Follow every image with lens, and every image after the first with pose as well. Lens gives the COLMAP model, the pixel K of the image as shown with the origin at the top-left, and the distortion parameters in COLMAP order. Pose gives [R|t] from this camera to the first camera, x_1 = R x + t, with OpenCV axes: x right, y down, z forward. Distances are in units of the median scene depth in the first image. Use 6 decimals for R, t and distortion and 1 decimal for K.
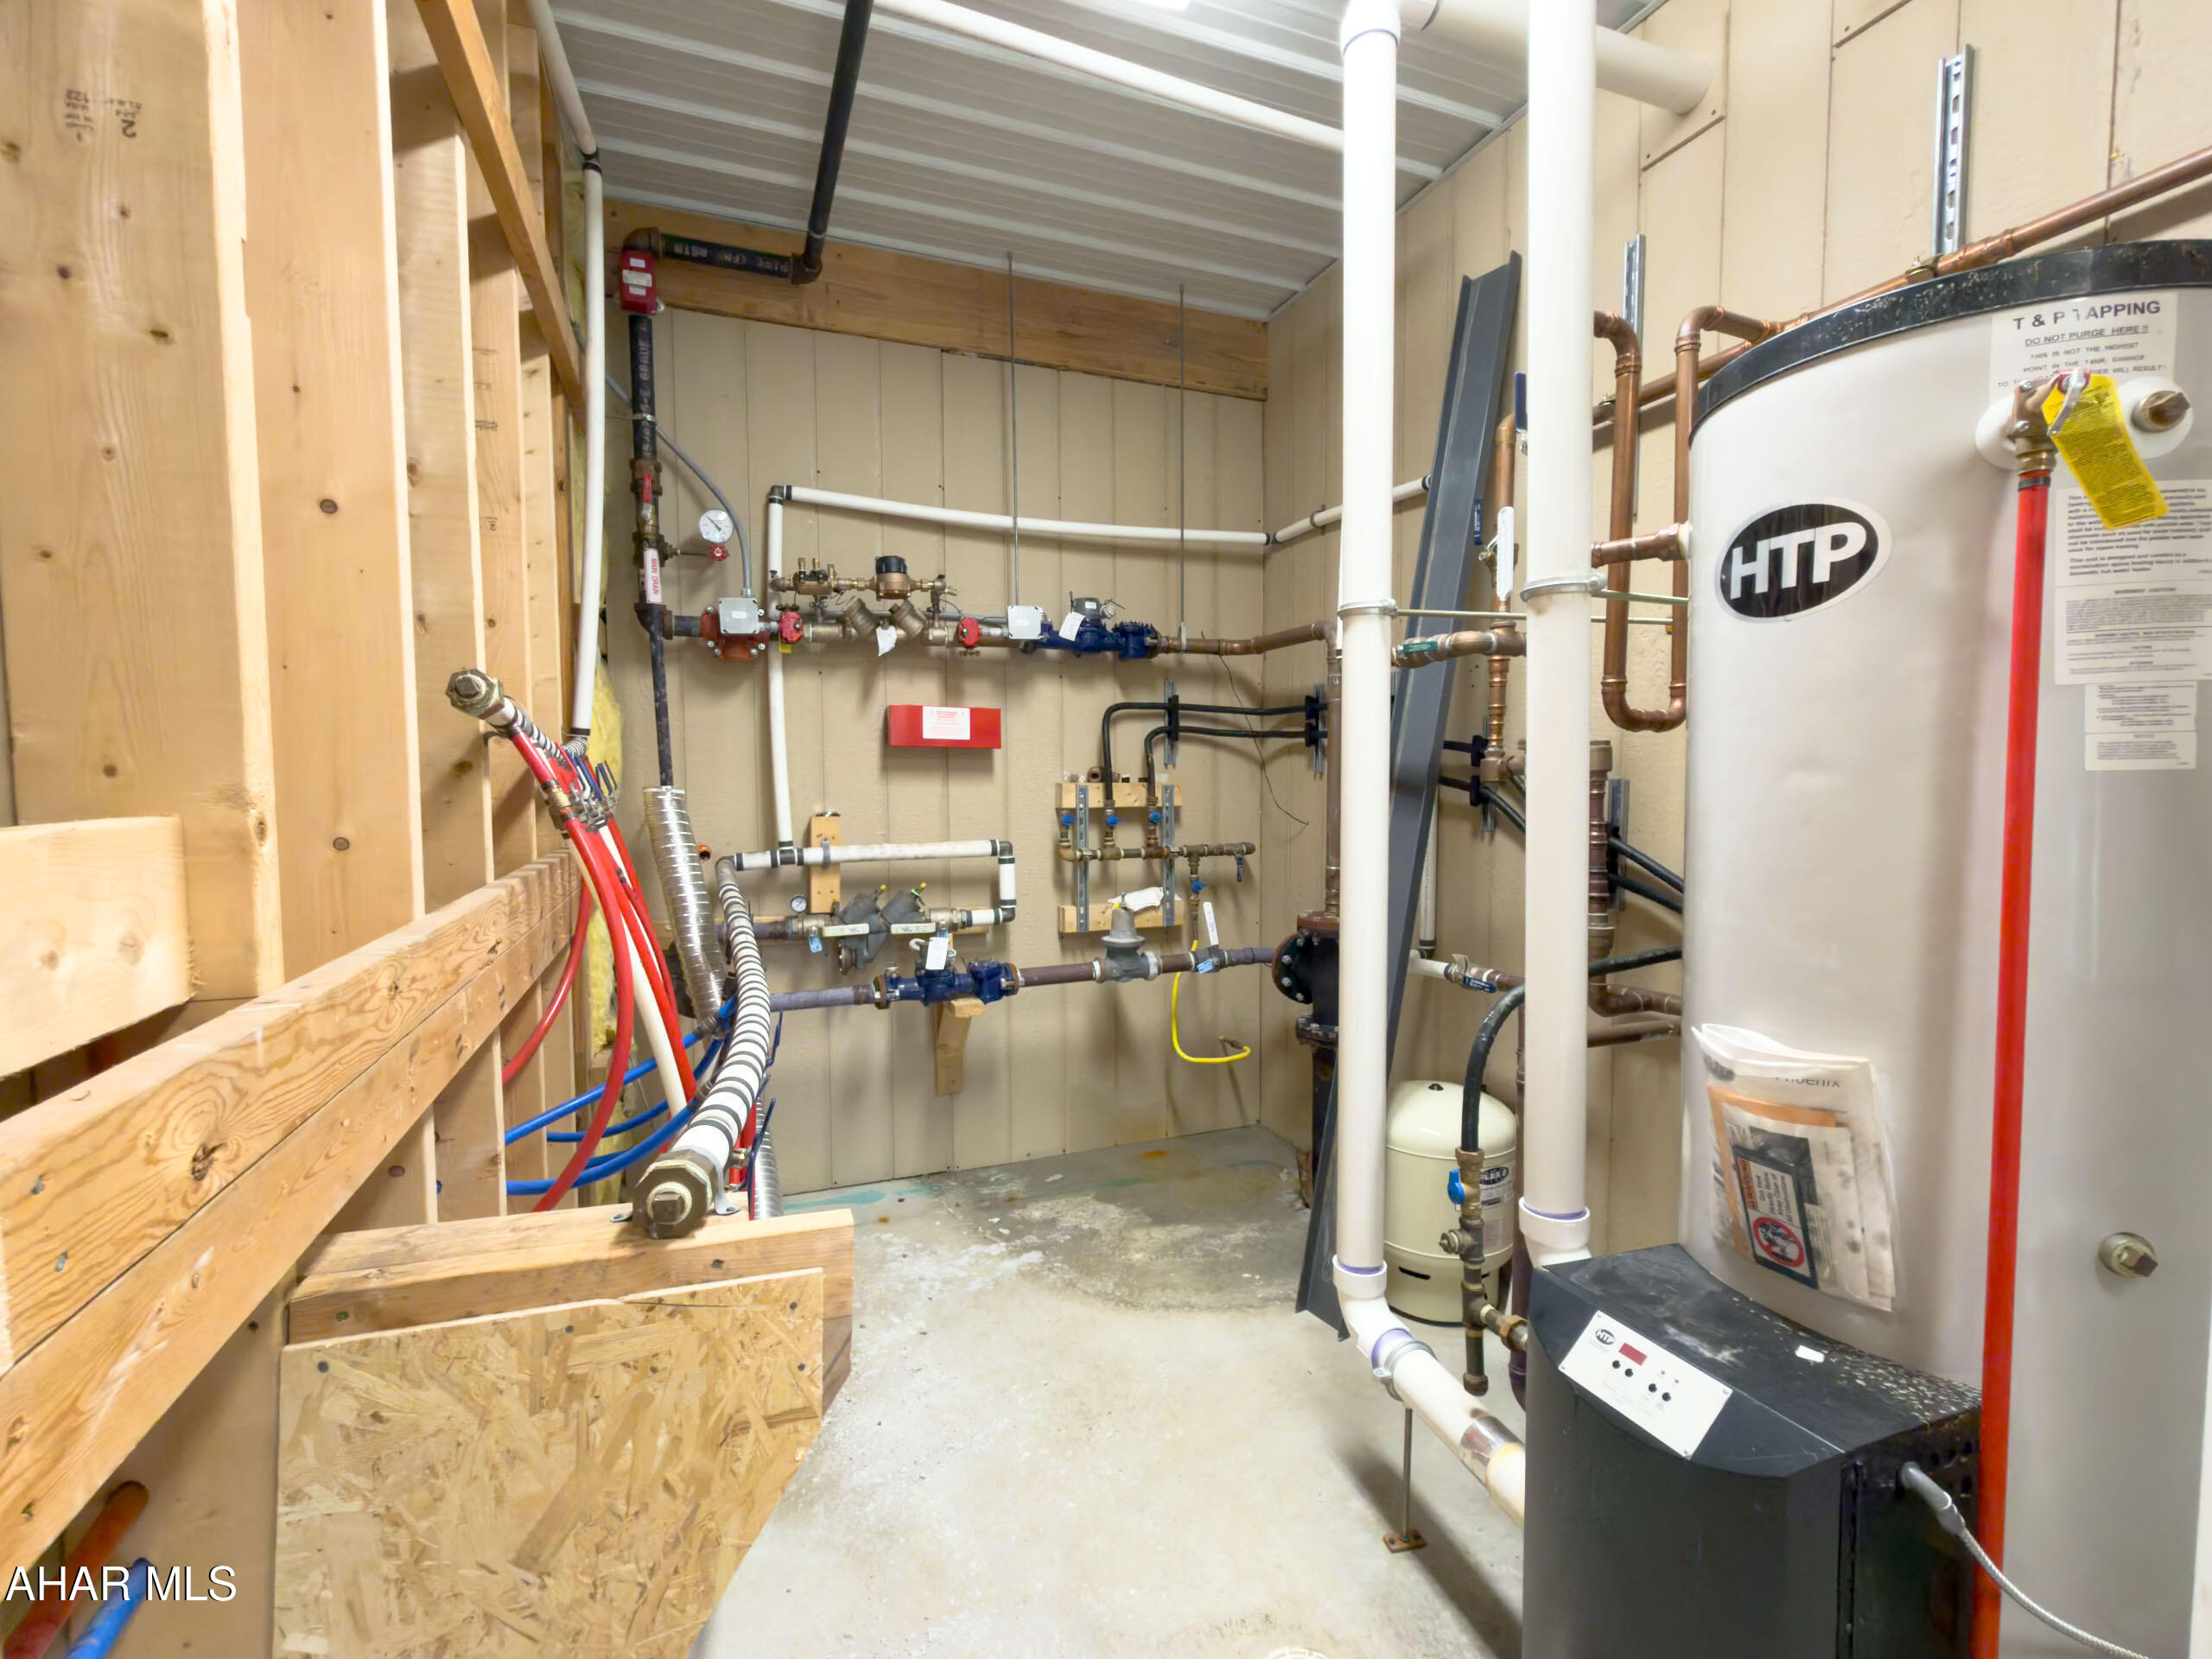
lens RADIAL K [[980.7, 0, 1102.2], [0, 980.7, 828.1], [0, 0, 1]] dist [-0.001249, -0.000081]
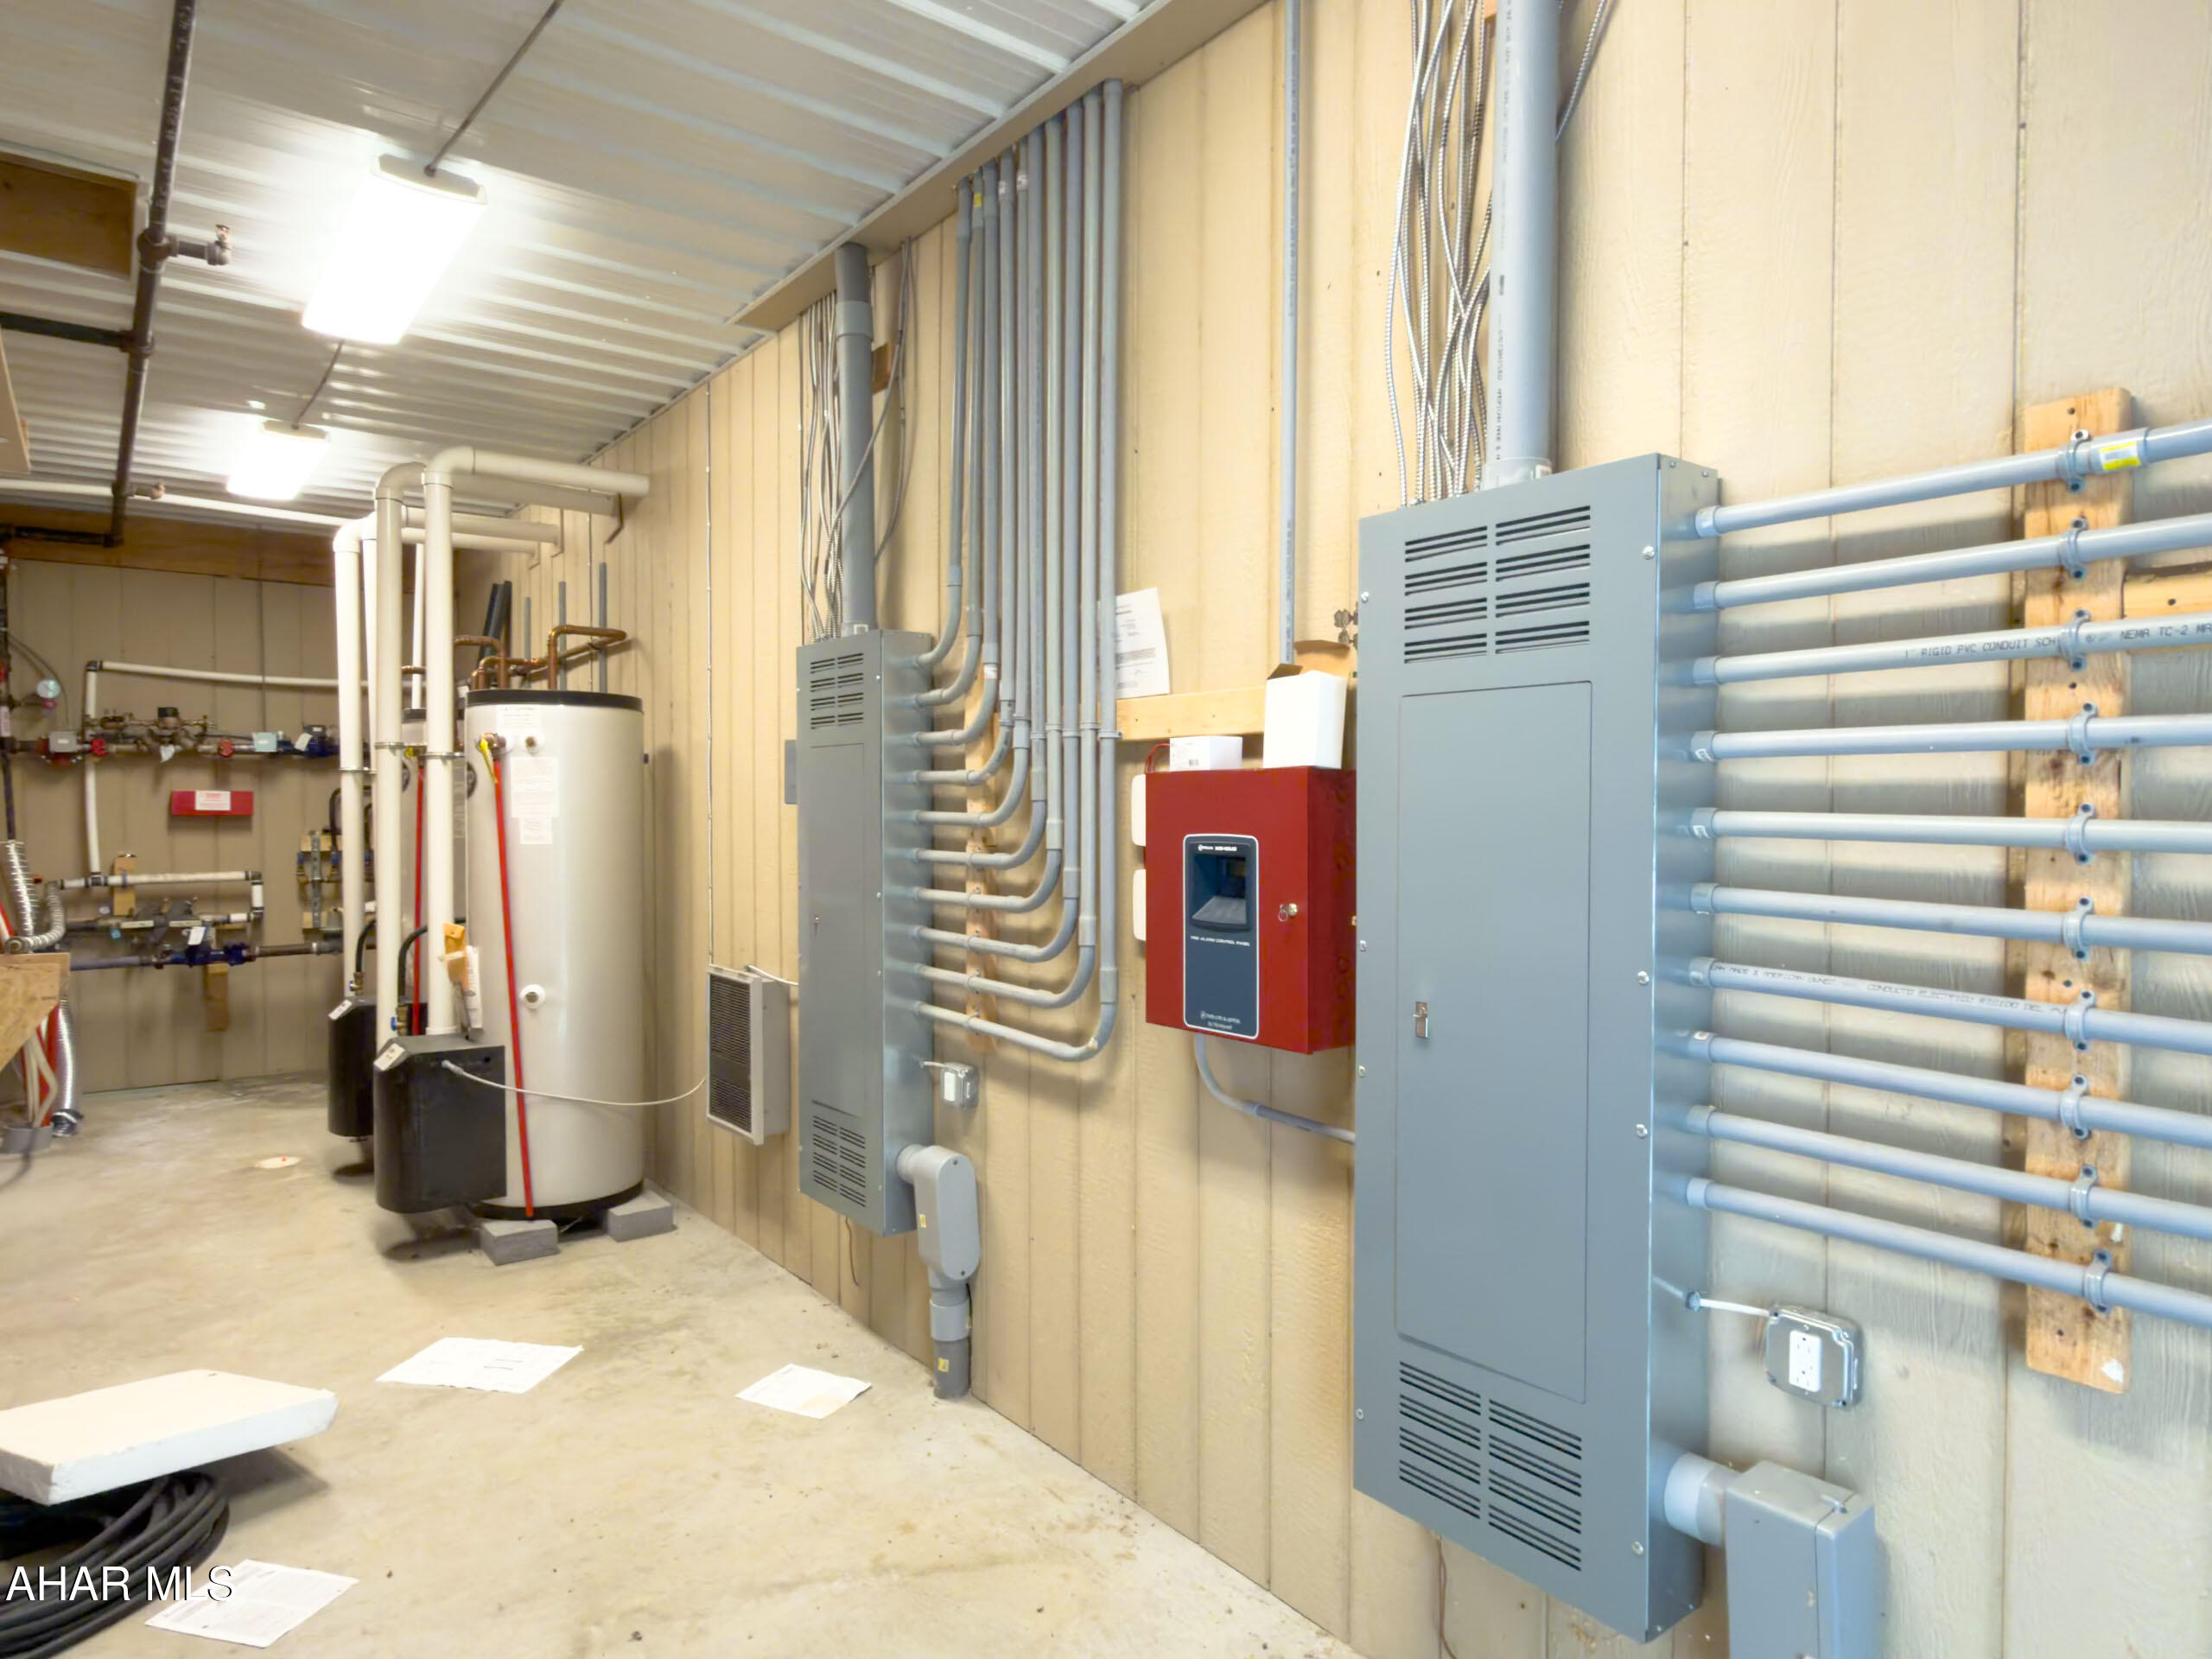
lens RADIAL K [[1300.0, 0, 1105.6], [0, 1300.0, 828.1], [0, 0, 1]] dist [-0.002400, -0.000048]
pose [[0.958664, -0.002483, 0.284529, 0.688448], [0.013615, 0.999217, -0.037154, 0.043384], [-0.284214, 0.039492, 0.957947, -1.589840]]
